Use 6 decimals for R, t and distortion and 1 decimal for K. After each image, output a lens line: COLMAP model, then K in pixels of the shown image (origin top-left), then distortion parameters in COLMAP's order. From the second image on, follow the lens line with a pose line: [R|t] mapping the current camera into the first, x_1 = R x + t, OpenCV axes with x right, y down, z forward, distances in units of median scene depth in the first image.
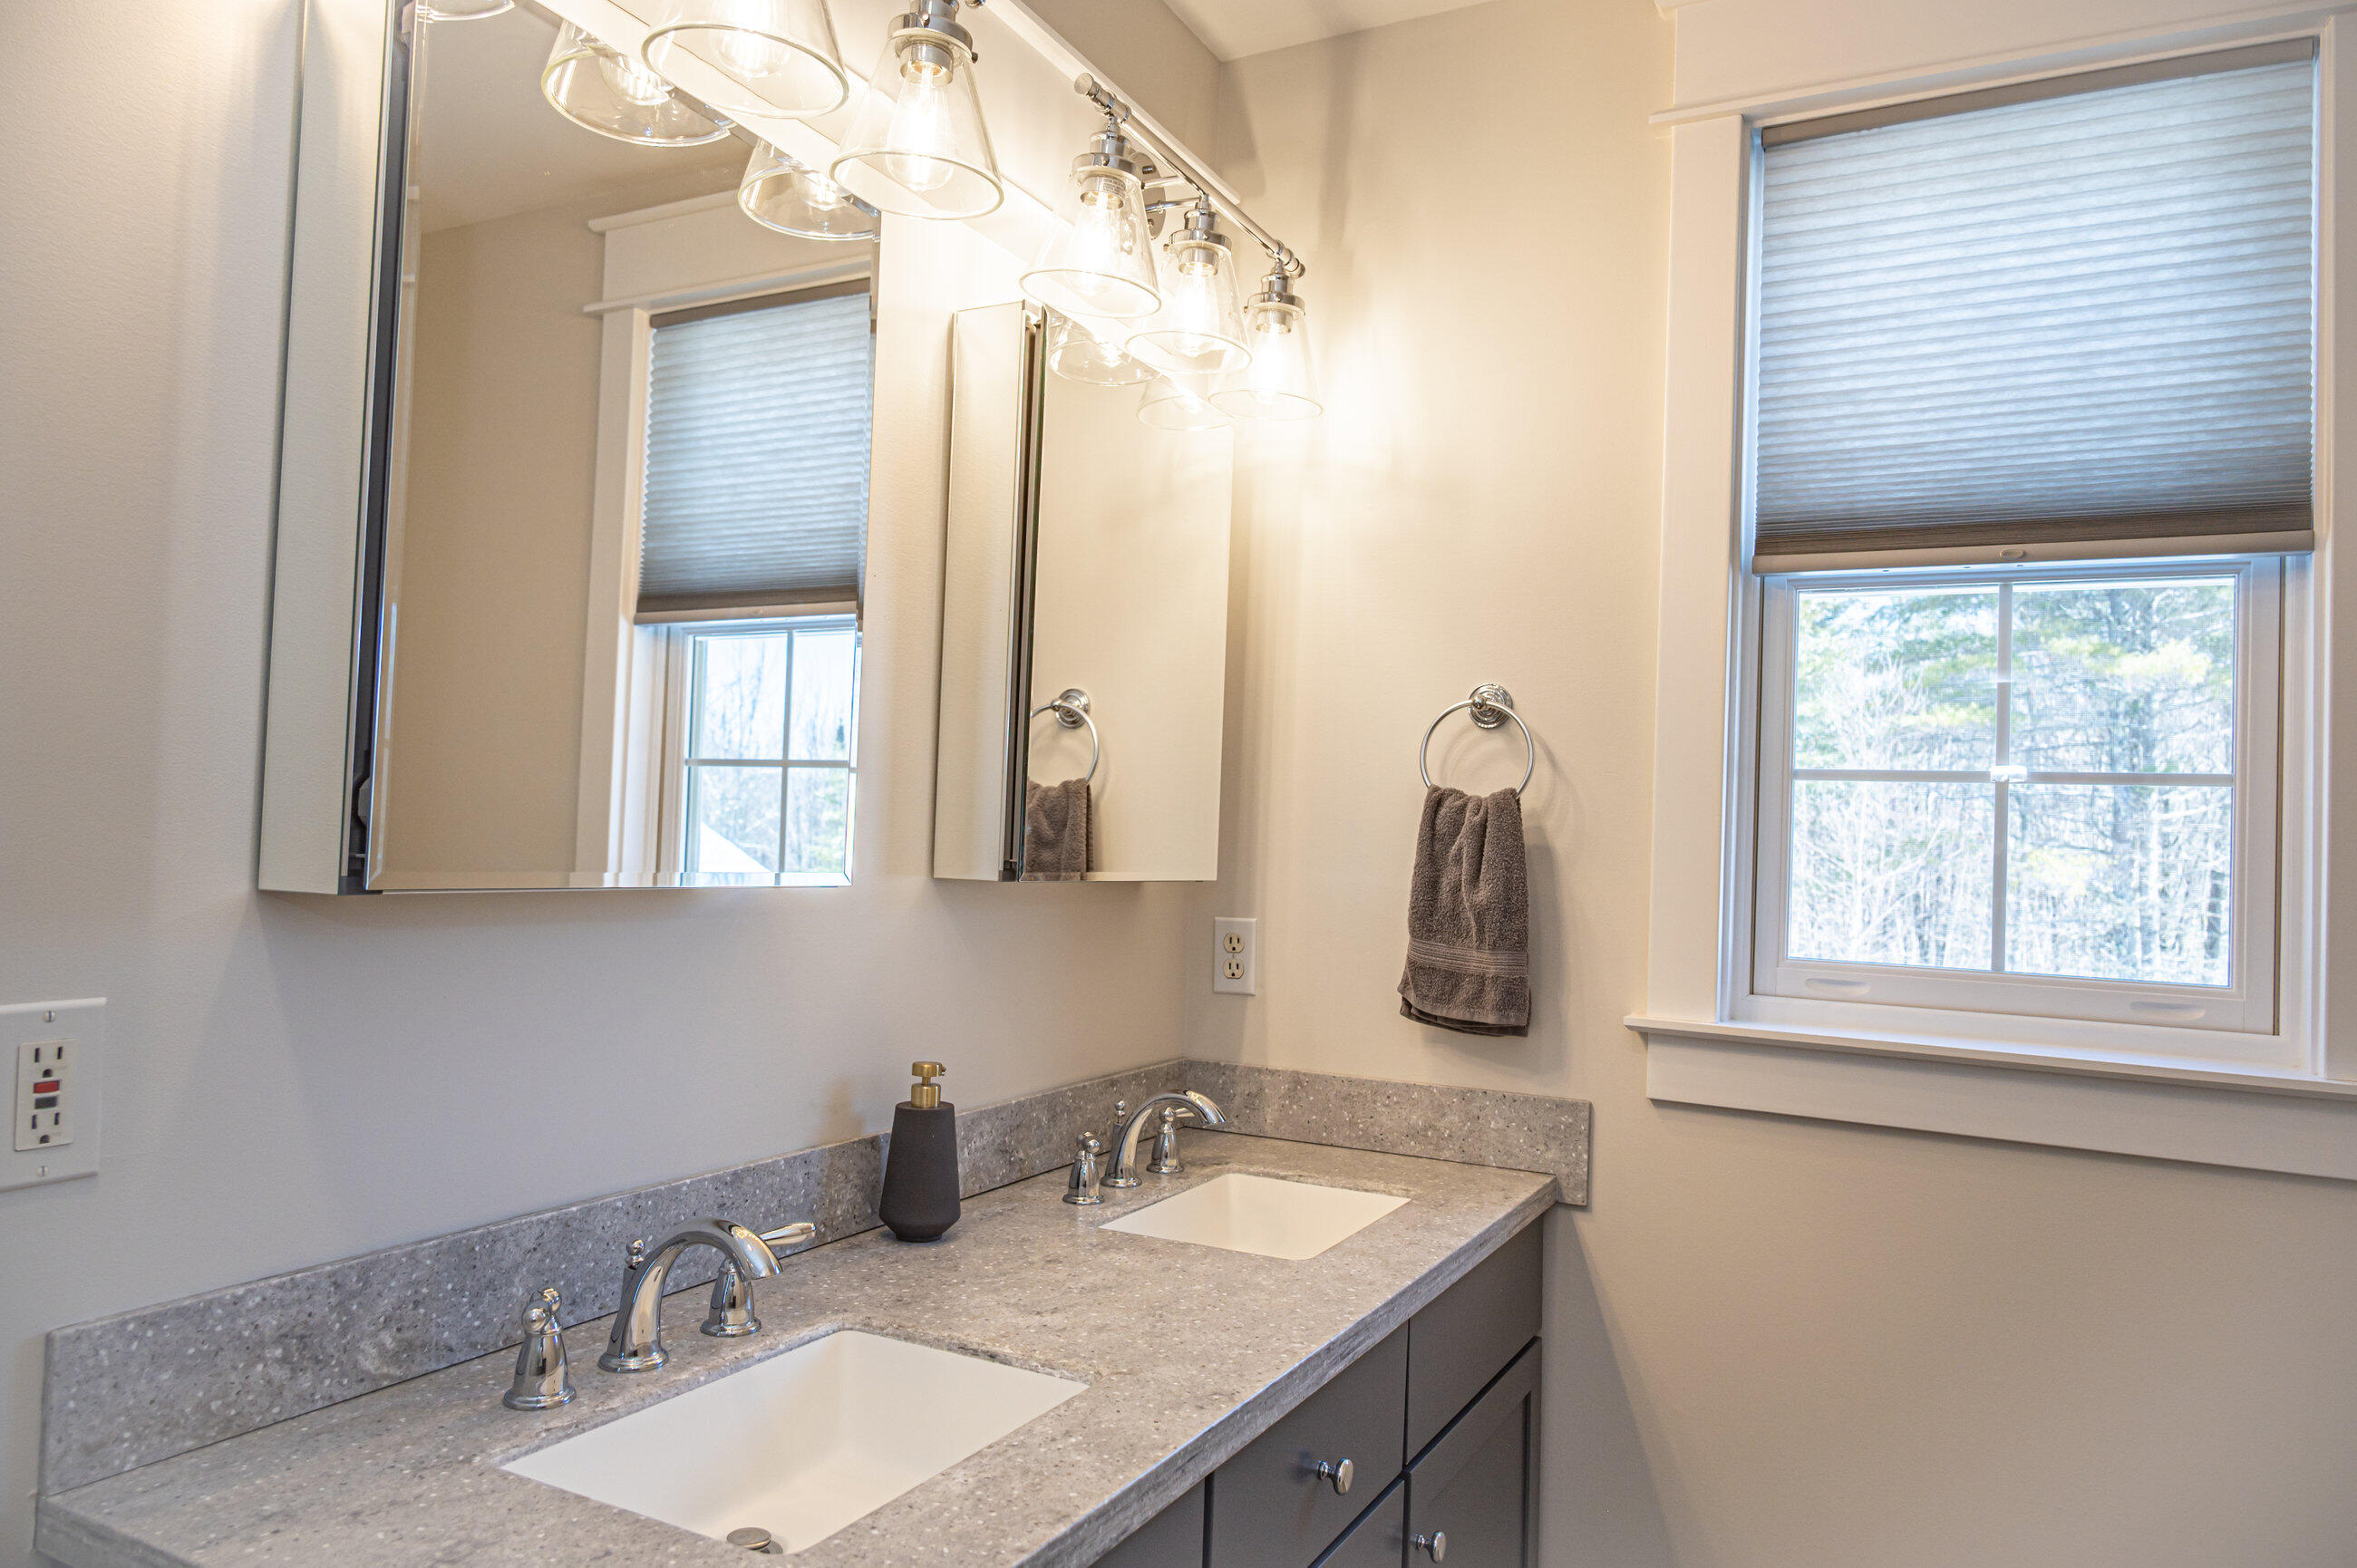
lens RADIAL K [[1548.9, 0, 1178.5], [0, 1548.9, 784.0], [0, 0, 1]] dist [-0.004726, -0.006101]
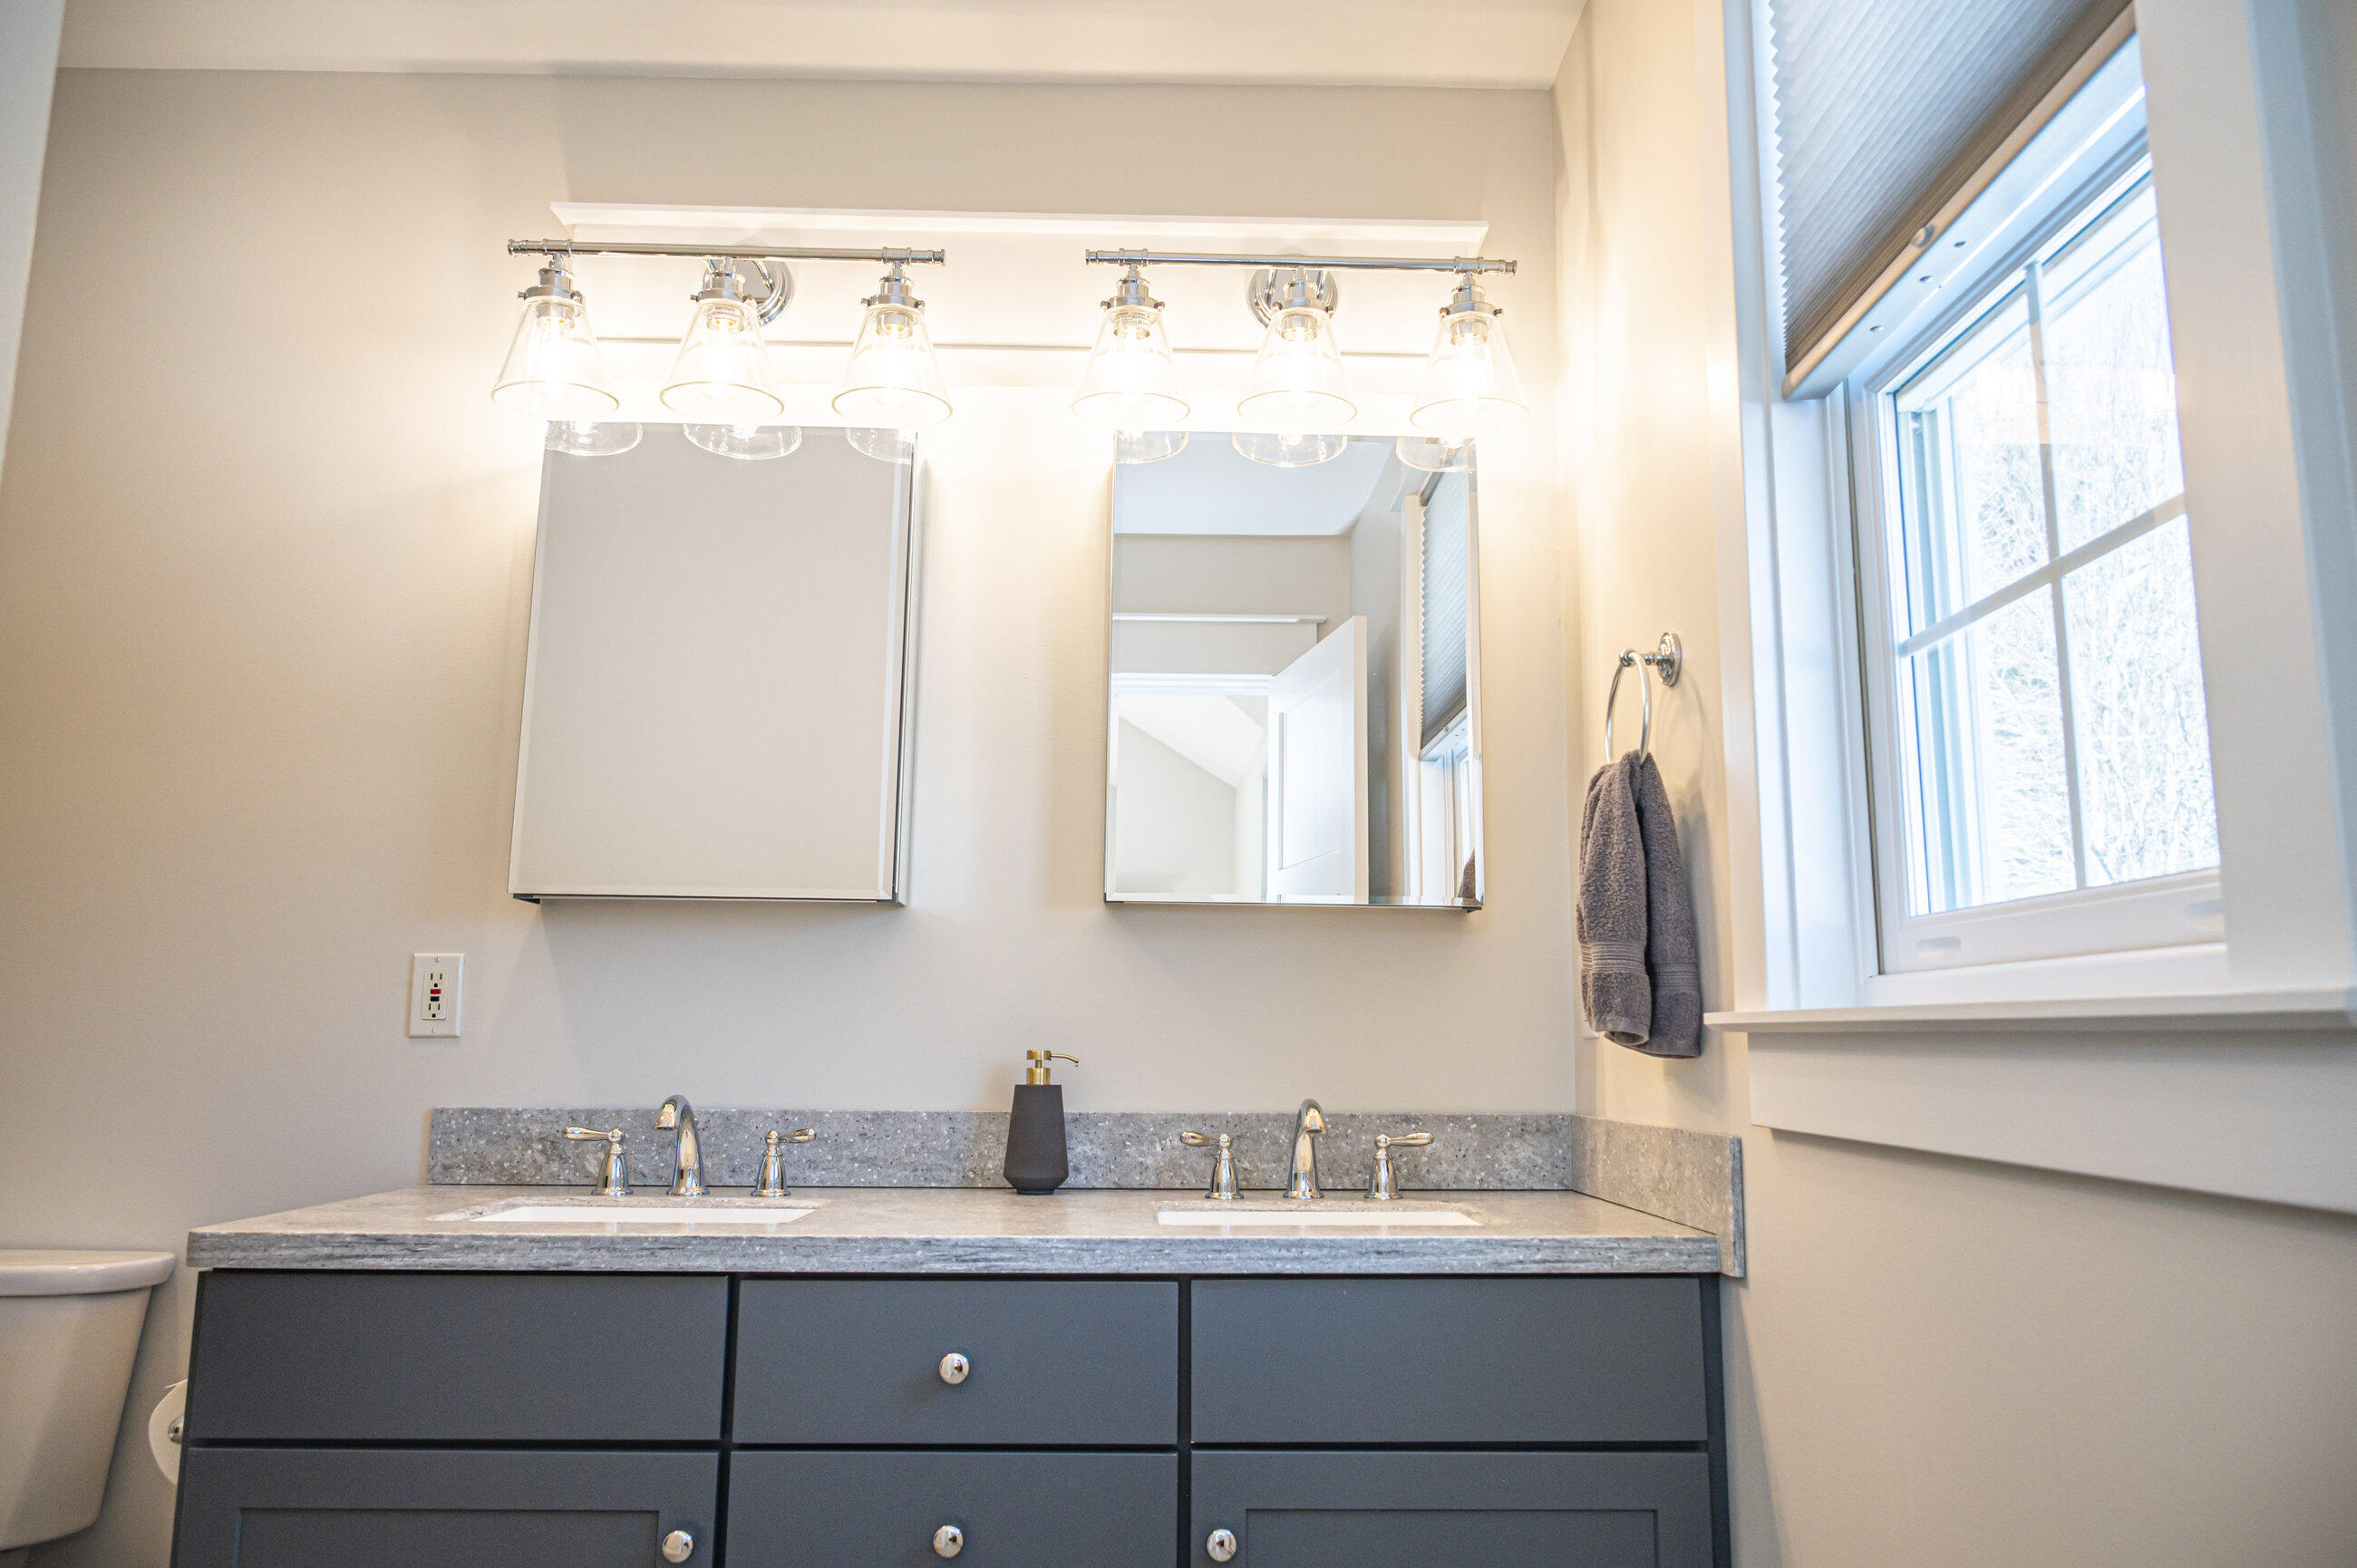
lens RADIAL K [[1614.3, 0, 1178.5], [0, 1614.3, 784.0], [0, 0, 1]] dist [-0.008701, -0.002075]
pose [[0.480142, -0.174760, -0.859606, 1.073610], [0.039221, 0.983250, -0.177989, 0.212191], [0.876314, 0.051745, 0.478954, 0.484994]]
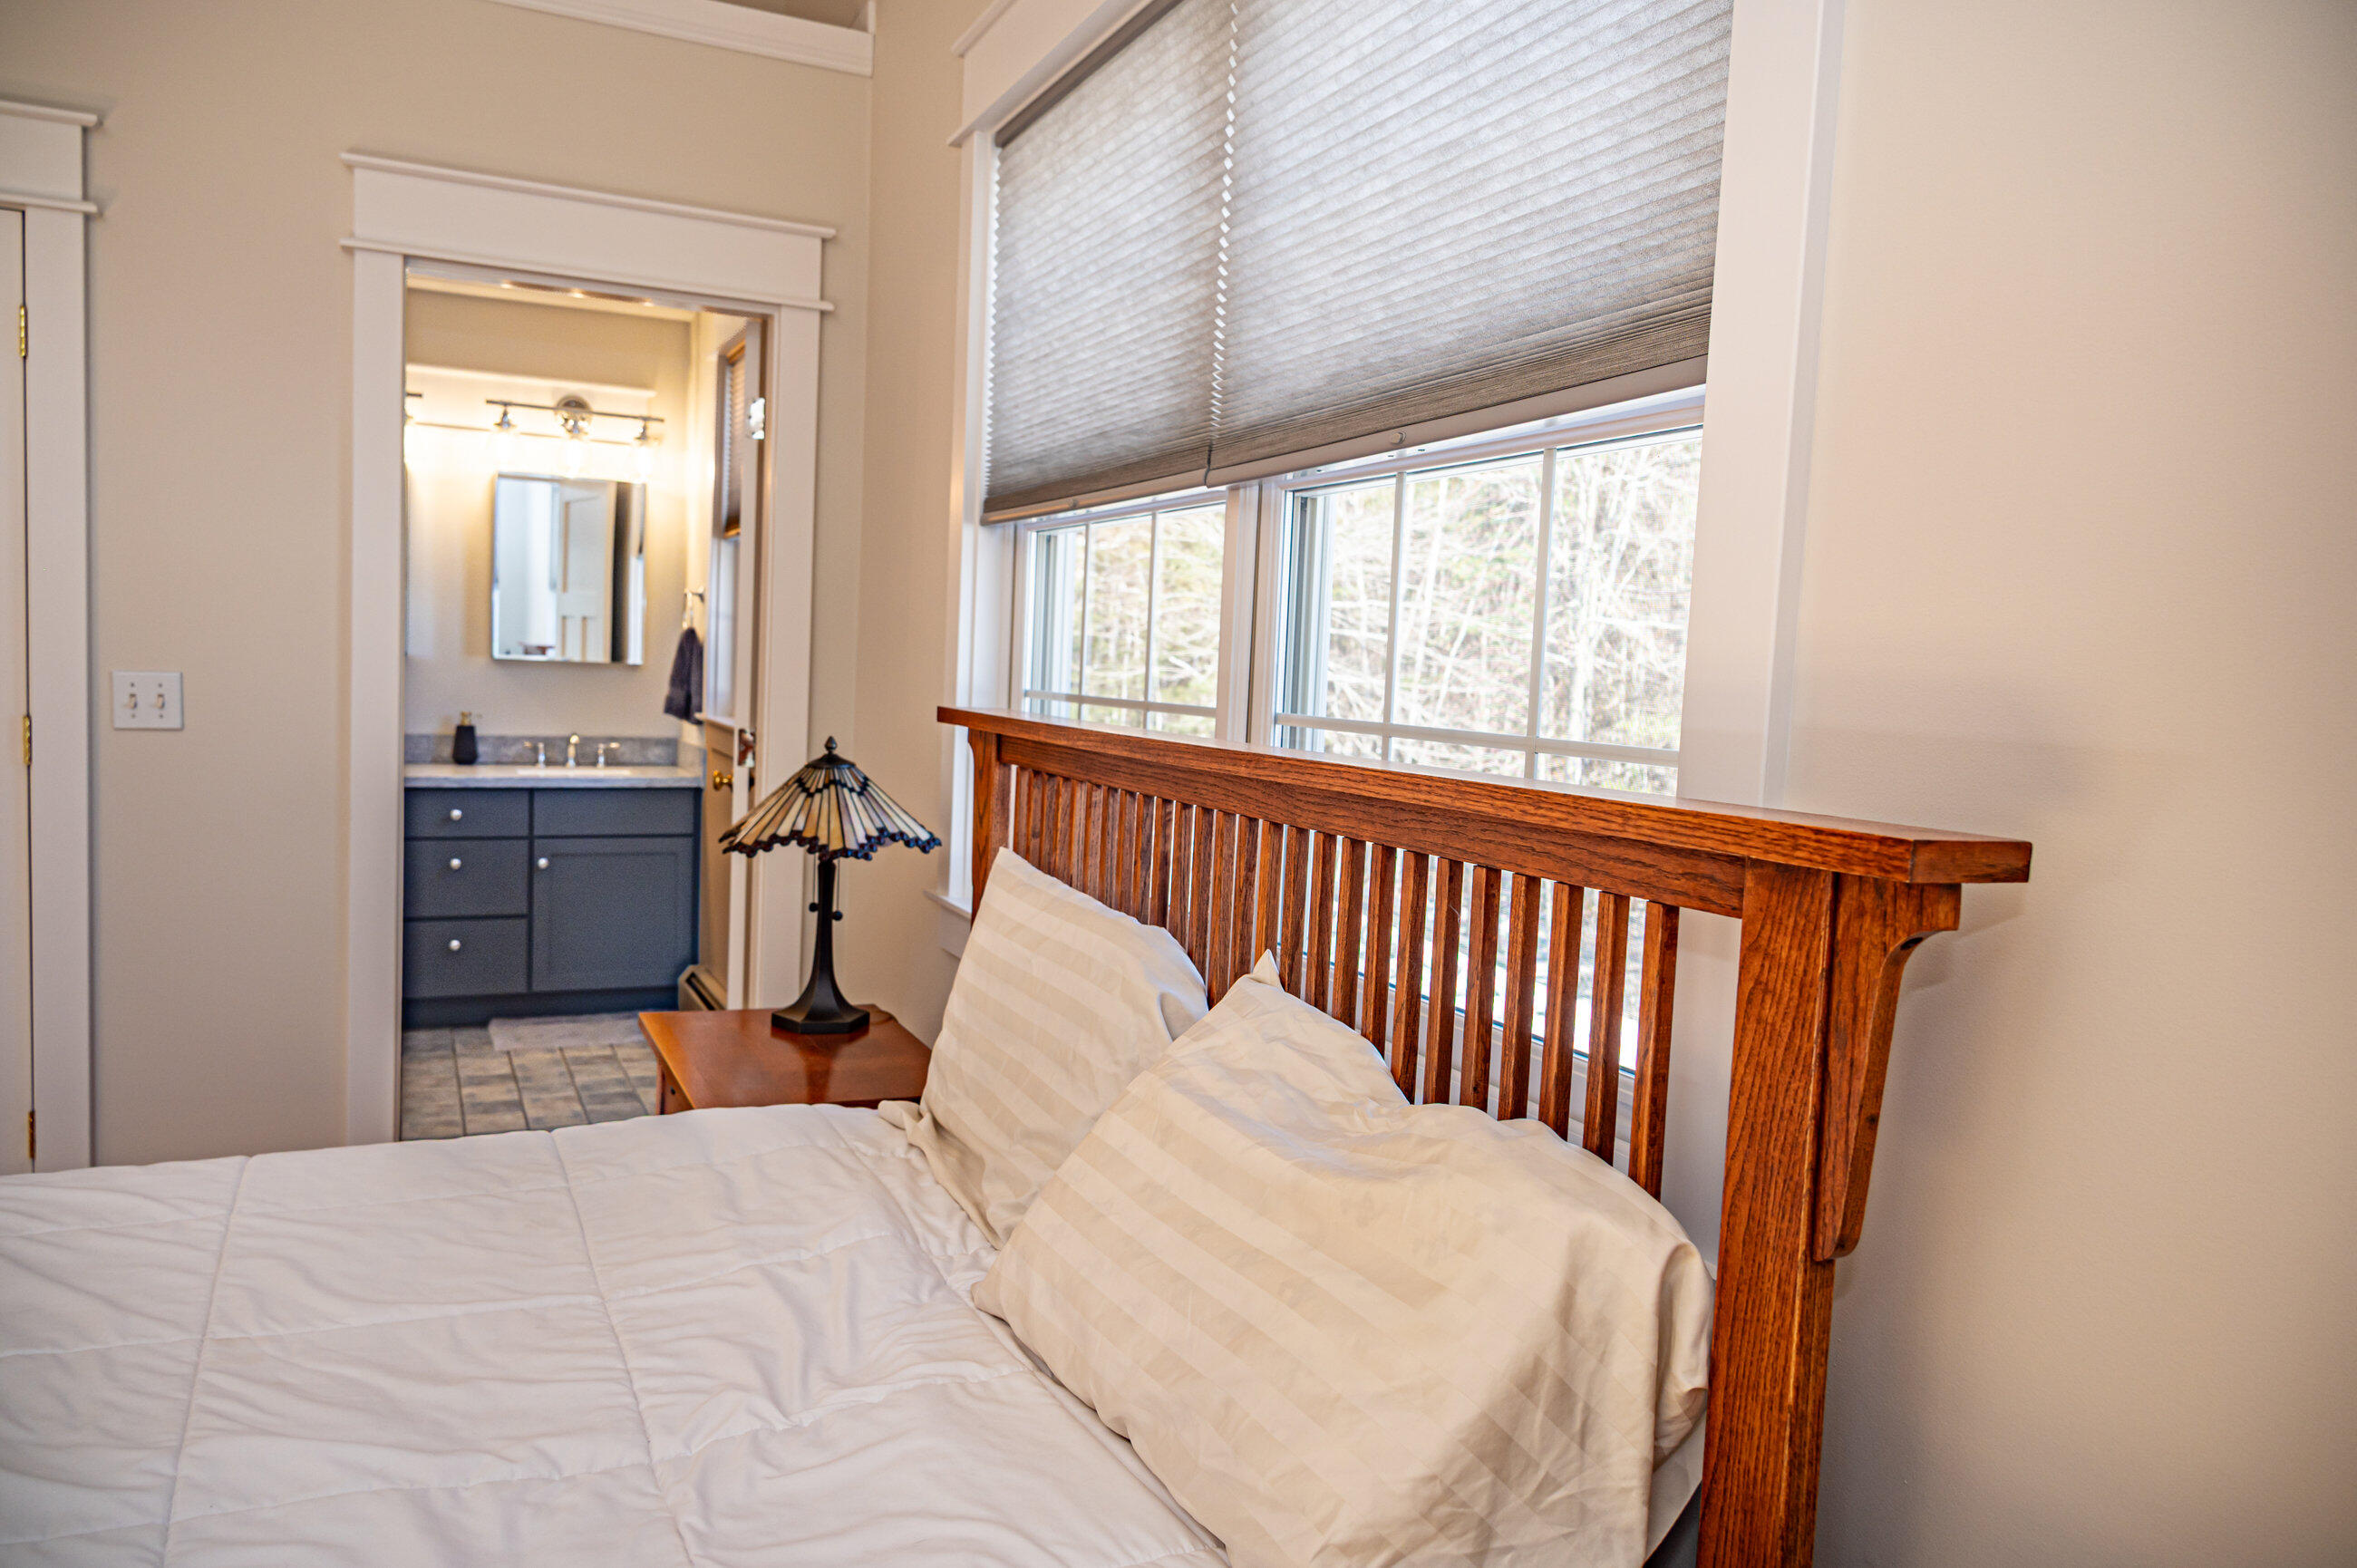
lens RADIAL K [[1615.7, 0, 1178.5], [0, 1615.7, 784.0], [0, 0, 1]] dist [-0.001946, -0.000744]
pose [[0.801538, 0.041924, -0.596472, 3.196382], [0.007860, 0.996714, 0.080618, 0.070886], [0.597892, -0.069306, 0.798575, -0.865268]]
